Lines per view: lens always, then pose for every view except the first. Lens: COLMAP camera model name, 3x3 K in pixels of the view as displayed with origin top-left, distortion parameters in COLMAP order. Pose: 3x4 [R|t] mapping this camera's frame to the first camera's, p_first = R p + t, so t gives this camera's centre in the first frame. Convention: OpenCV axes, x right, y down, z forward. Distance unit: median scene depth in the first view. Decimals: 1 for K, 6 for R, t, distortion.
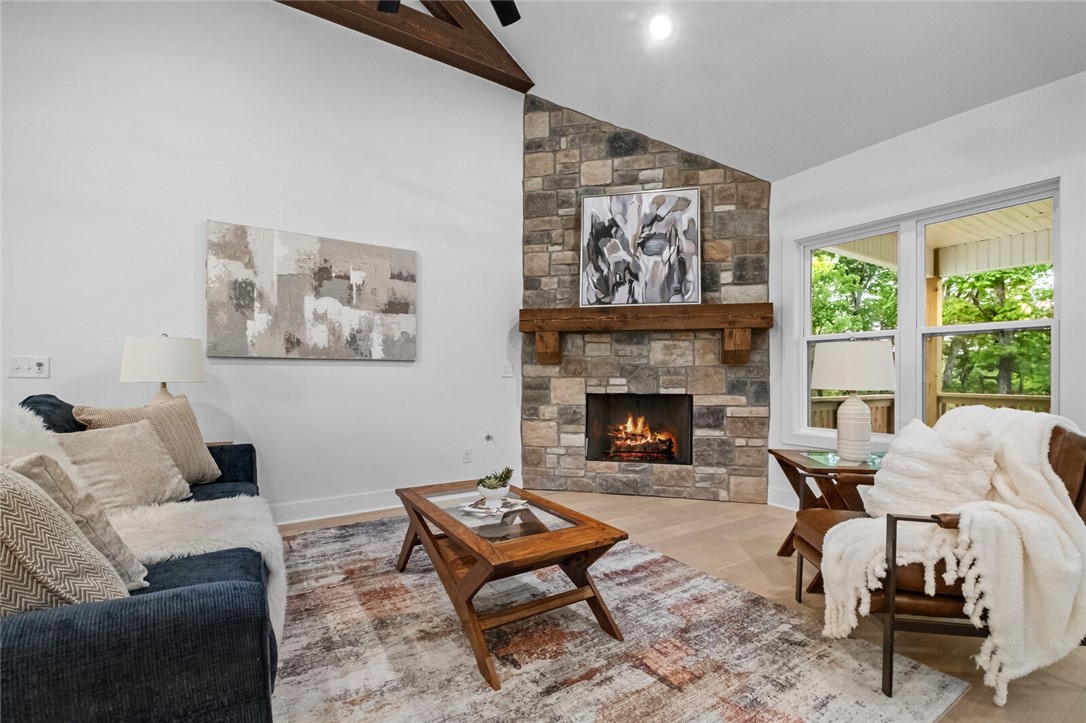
lens RADIAL K [[472.3, 0, 543.3], [0, 472.3, 366.1], [0, 0, 1]] dist [0.002834, -0.004050]
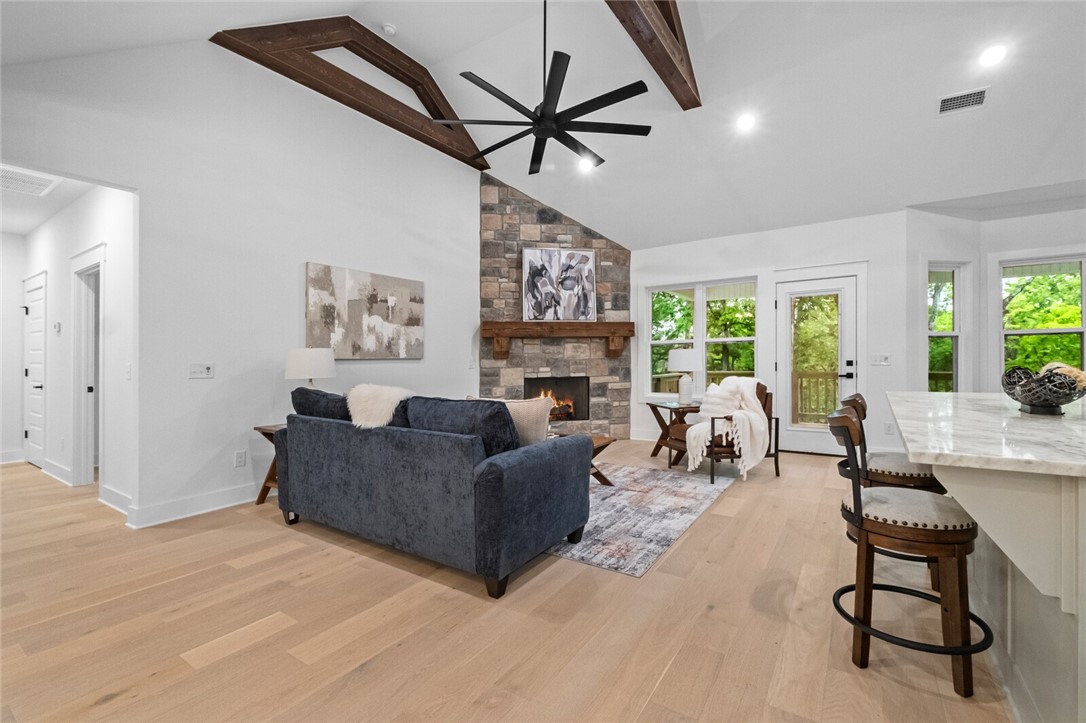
lens RADIAL K [[472.3, 0, 541.0], [0, 472.3, 358.4], [0, 0, 1]] dist [0.002834, -0.004050]
pose [[0.917143, -0.016062, 0.398234, -0.488861], [0.011217, 0.999832, 0.014494, -0.027655], [-0.398400, -0.008826, 0.917169, -0.428075]]
